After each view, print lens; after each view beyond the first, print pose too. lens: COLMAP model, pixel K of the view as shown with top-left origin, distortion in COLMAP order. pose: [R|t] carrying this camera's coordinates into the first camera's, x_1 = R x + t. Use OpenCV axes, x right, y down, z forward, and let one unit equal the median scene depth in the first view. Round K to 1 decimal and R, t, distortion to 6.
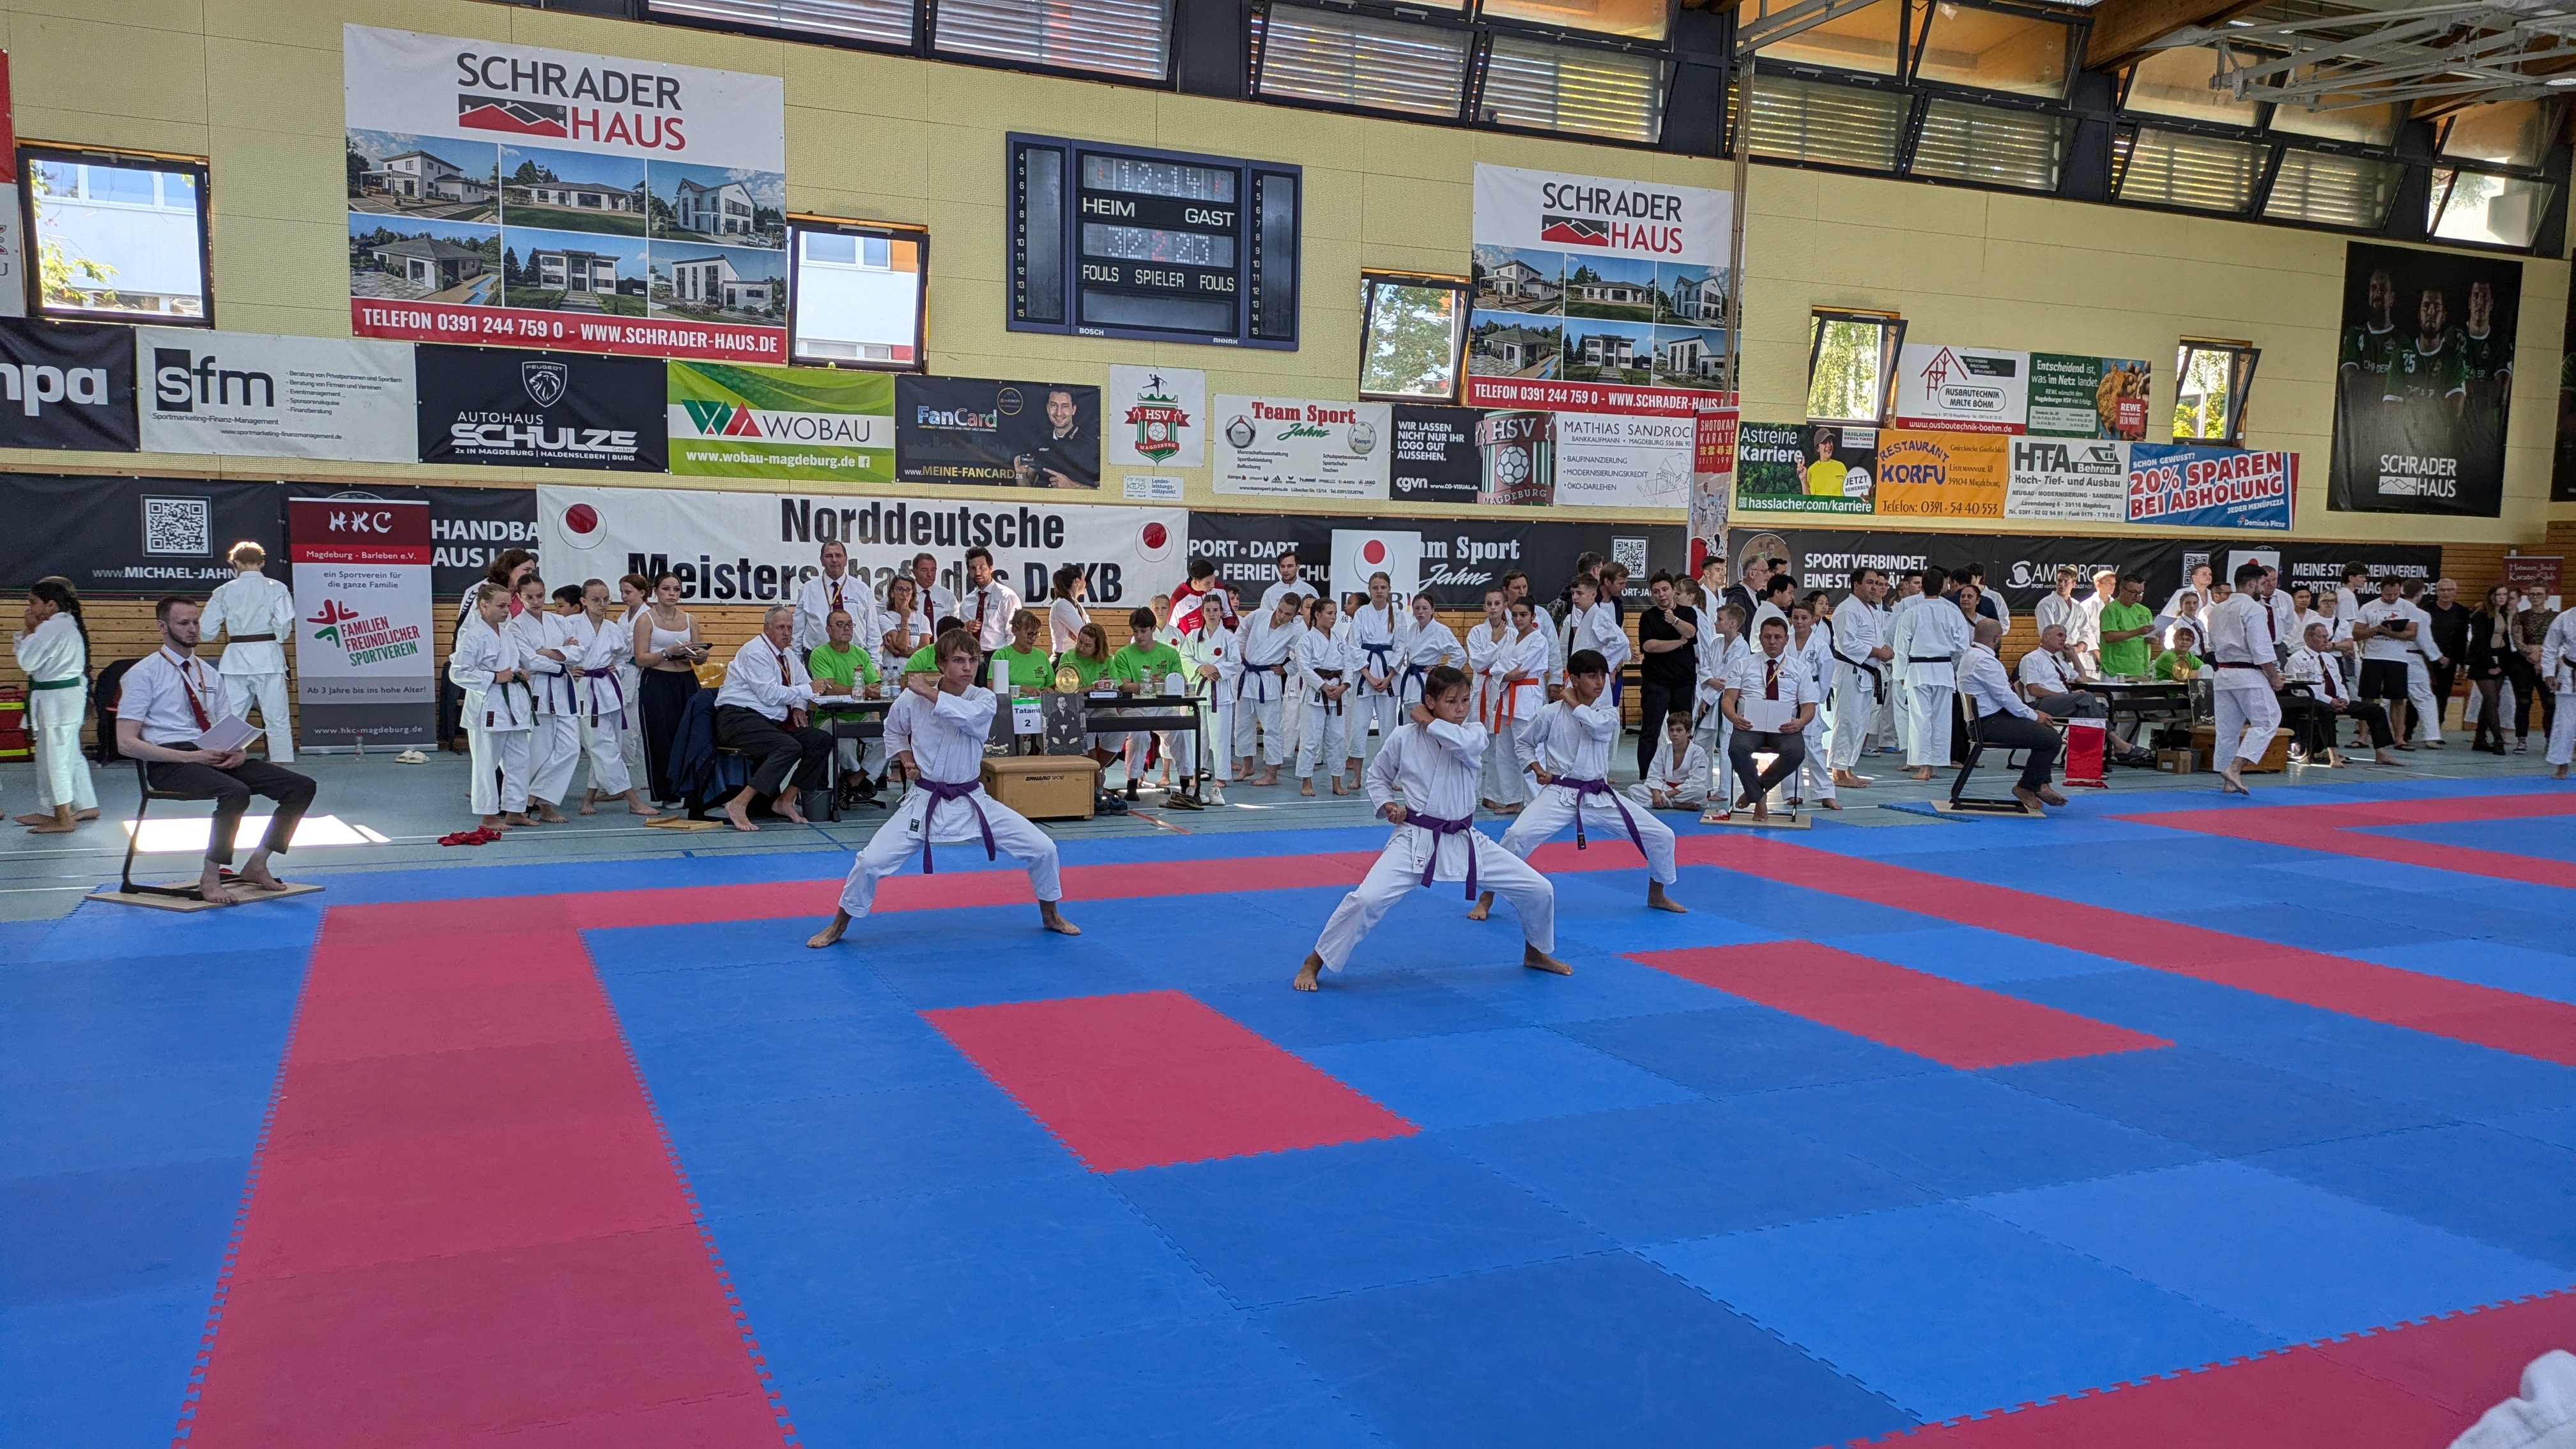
lens RADIAL K [[1947.5, 0, 1284.2], [0, 1947.5, 763.3], [0, 0, 1]] dist [0.076117, -0.087074]
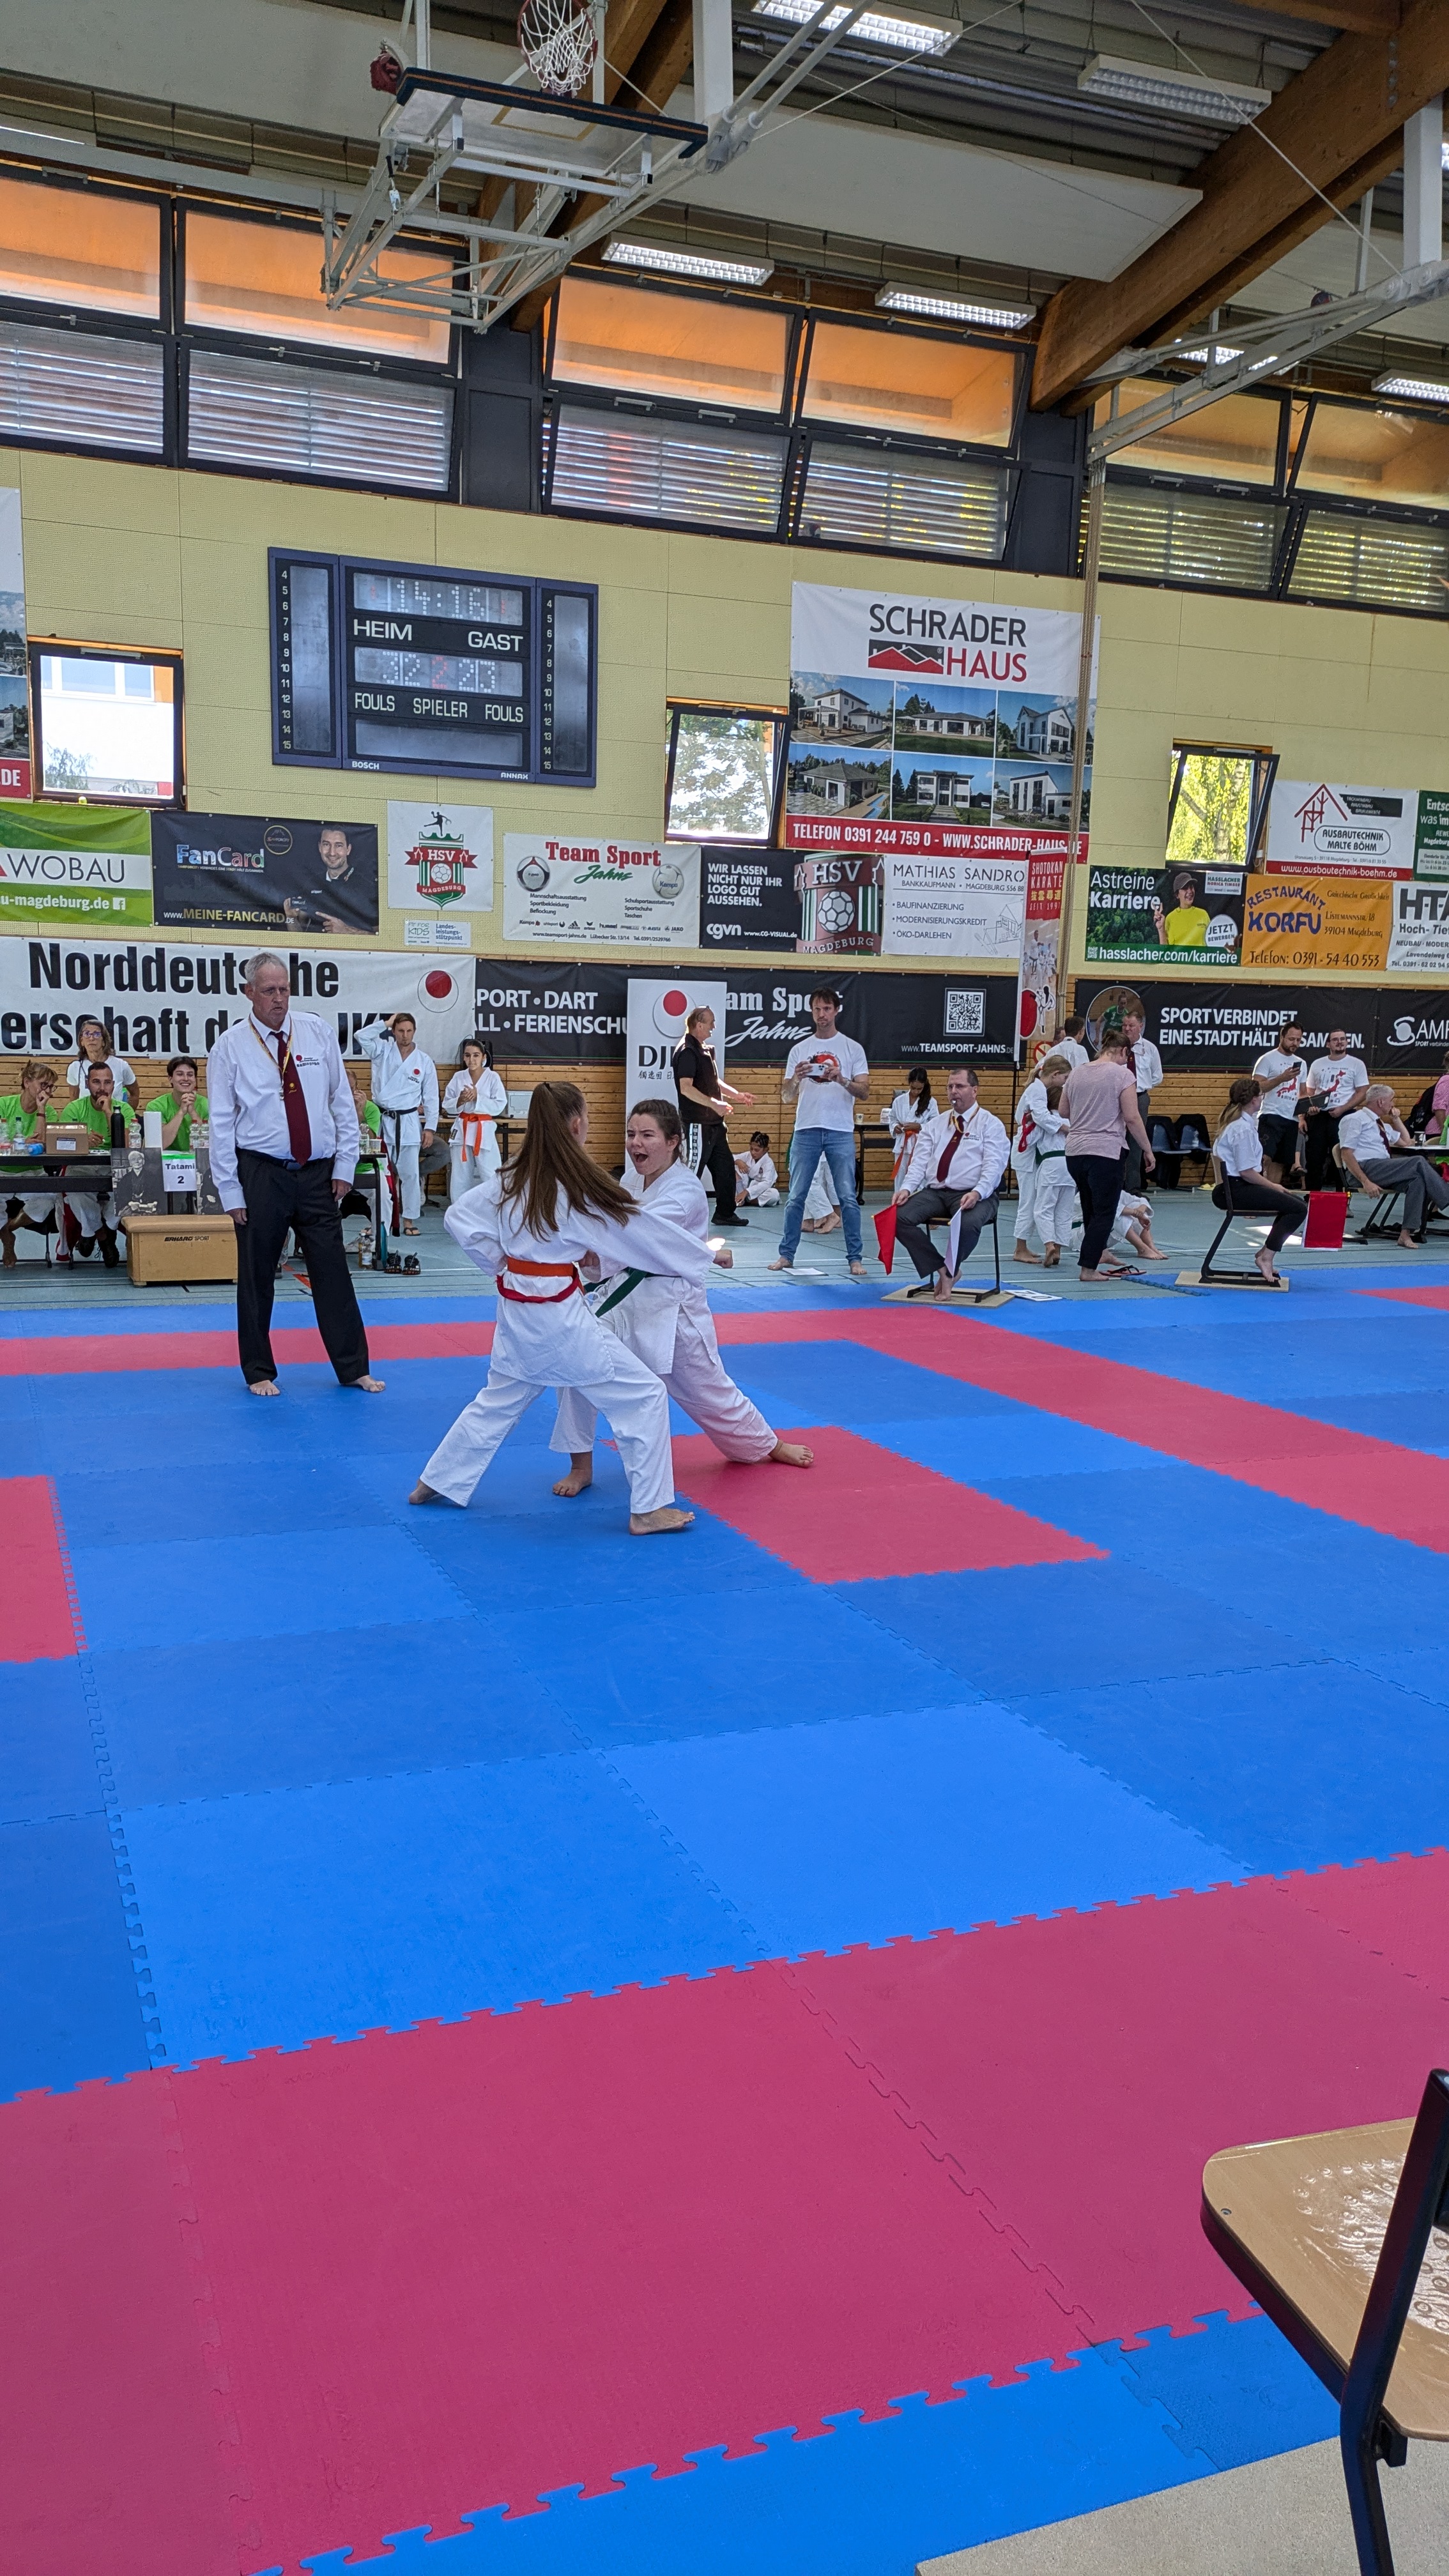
lens RADIAL K [[1947.5, 0, 718.8], [0, 1947.5, 1350.8], [0, 0, 1]] dist [0.076117, -0.087074]
pose [[0.998684, 0.011532, -0.049968, 0.109132], [-0.008403, 0.998017, 0.062387, 0.000729], [0.050588, -0.061885, 0.996800, 0.041741]]
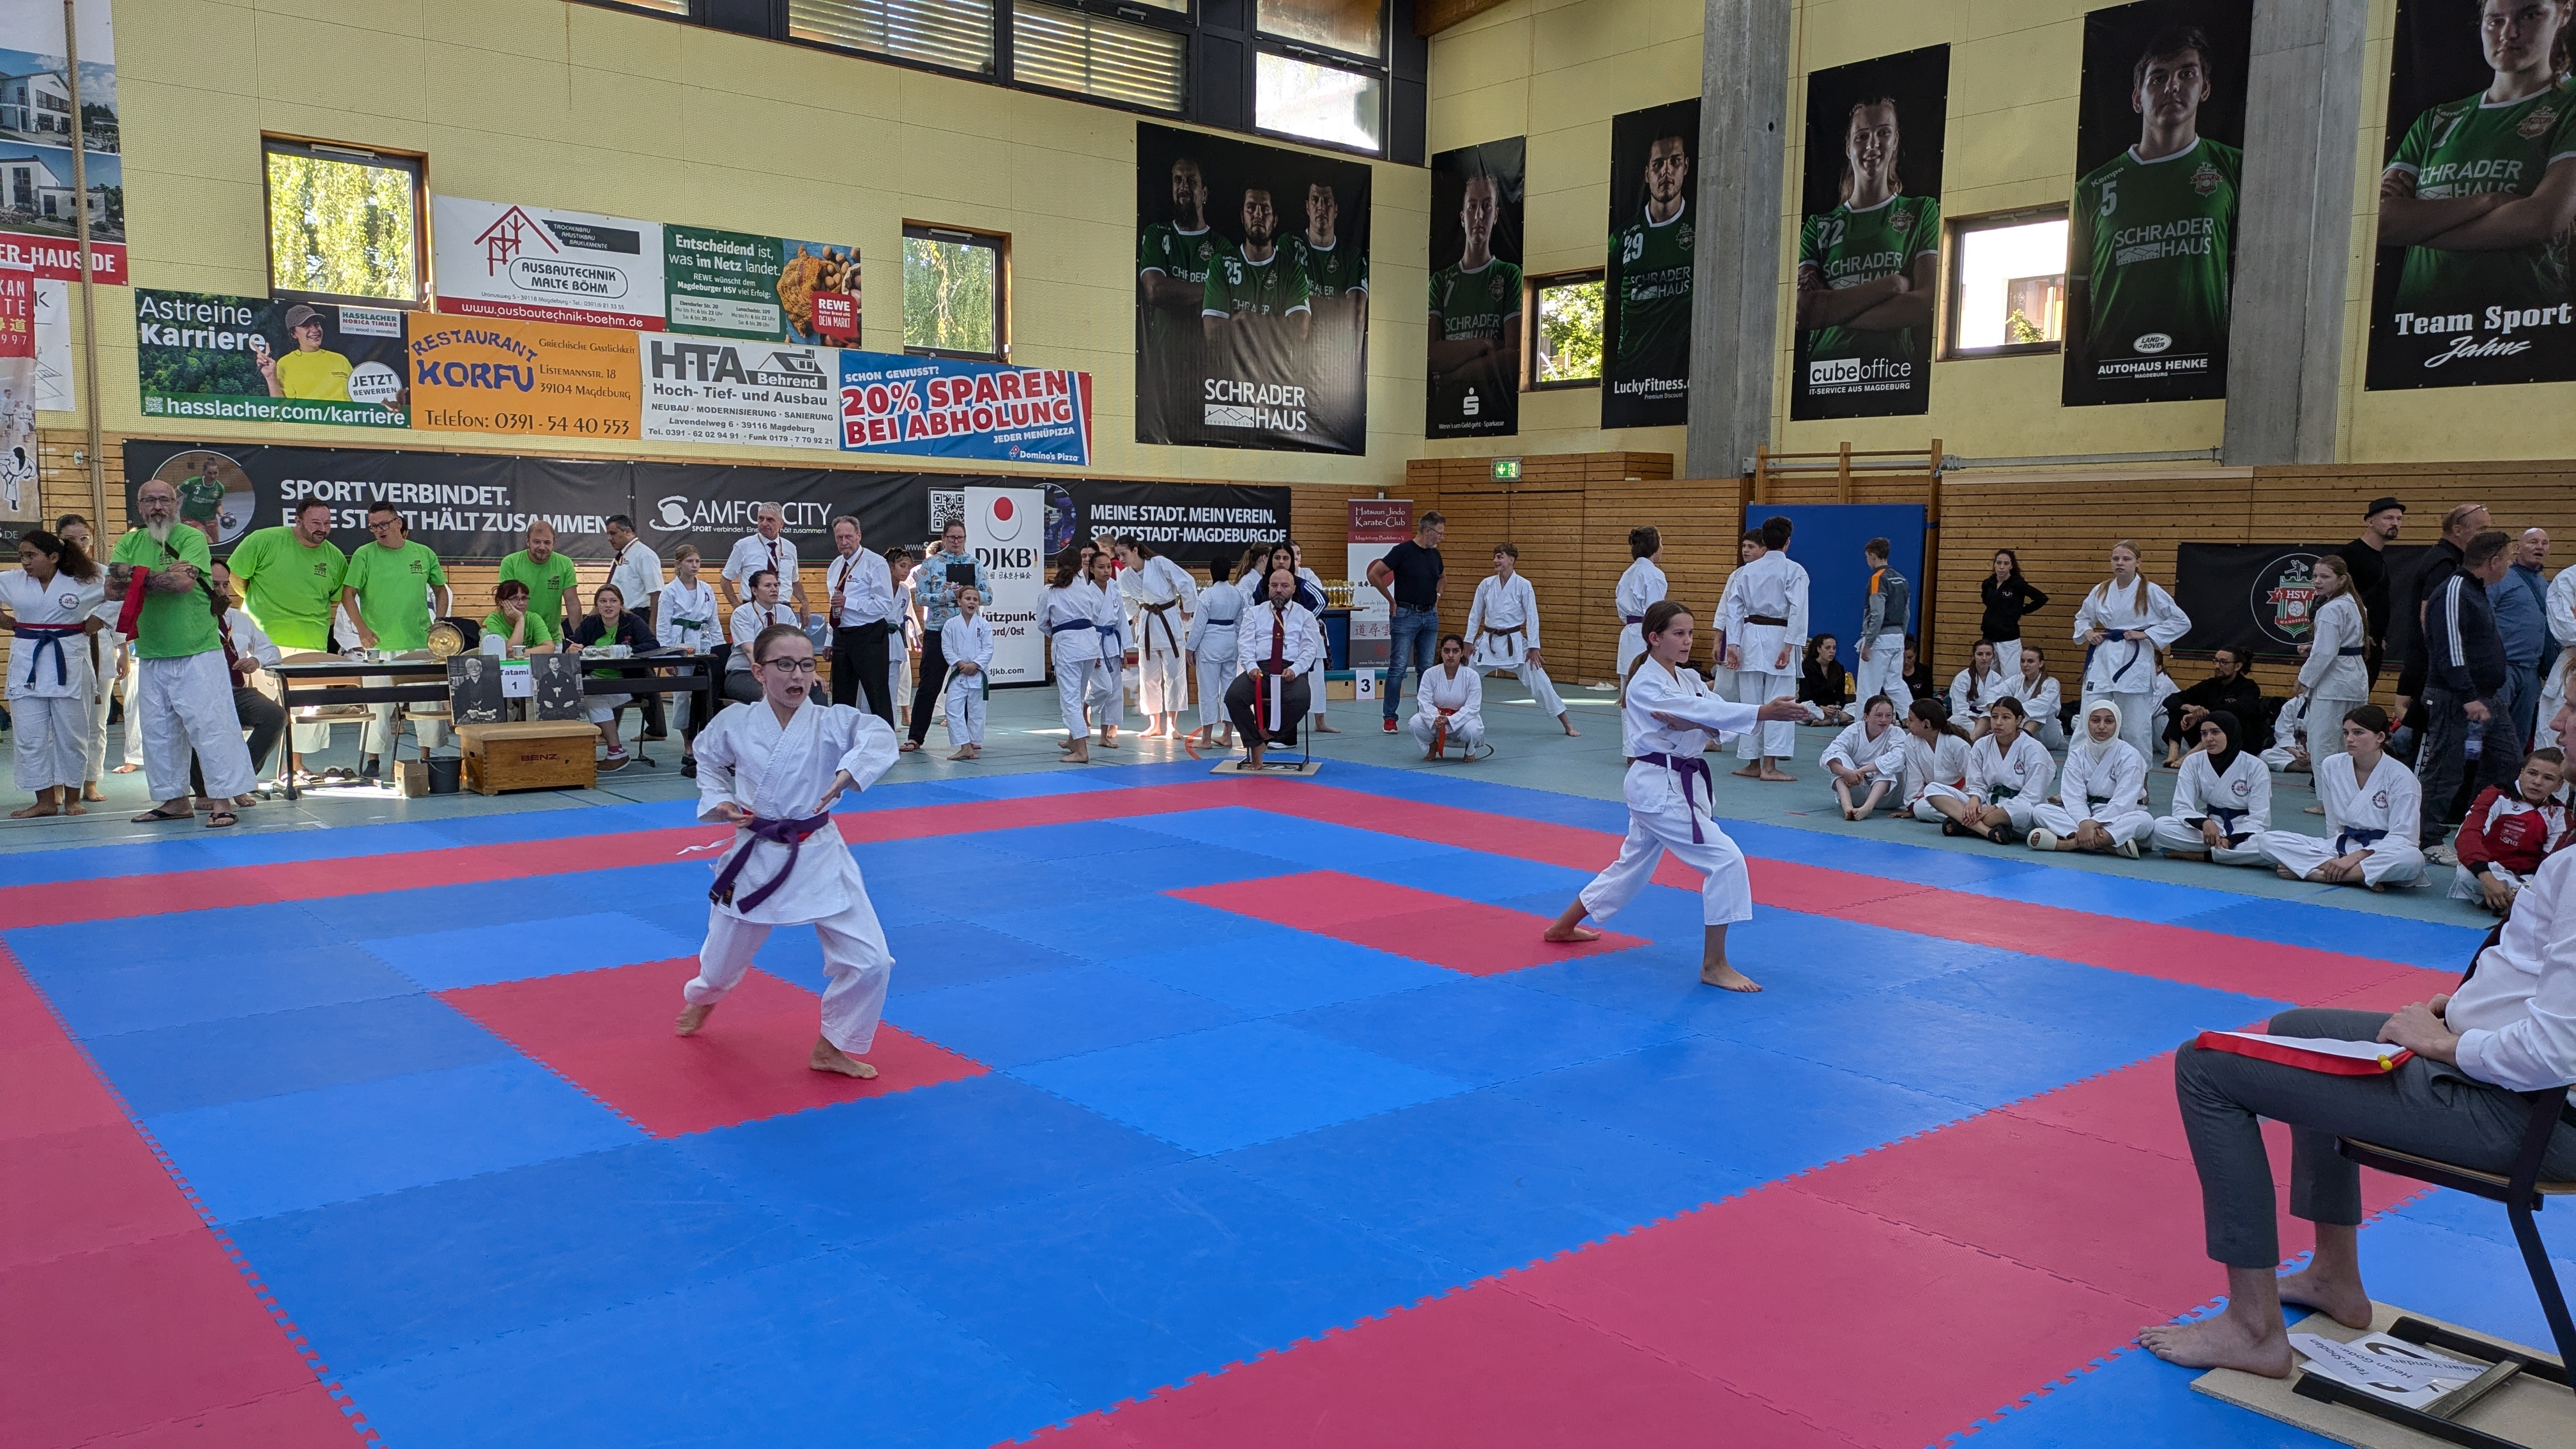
lens RADIAL K [[1877.8, 0, 1303.7], [0, 1877.8, 736.7], [0, 0, 1]] dist [0.078506, -0.087875]
pose [[0.965459, -0.031095, 0.258693, 0.473250], [0.028957, 0.999508, 0.012074, -0.011591], [-0.258941, -0.004166, 0.965884, 0.245520]]
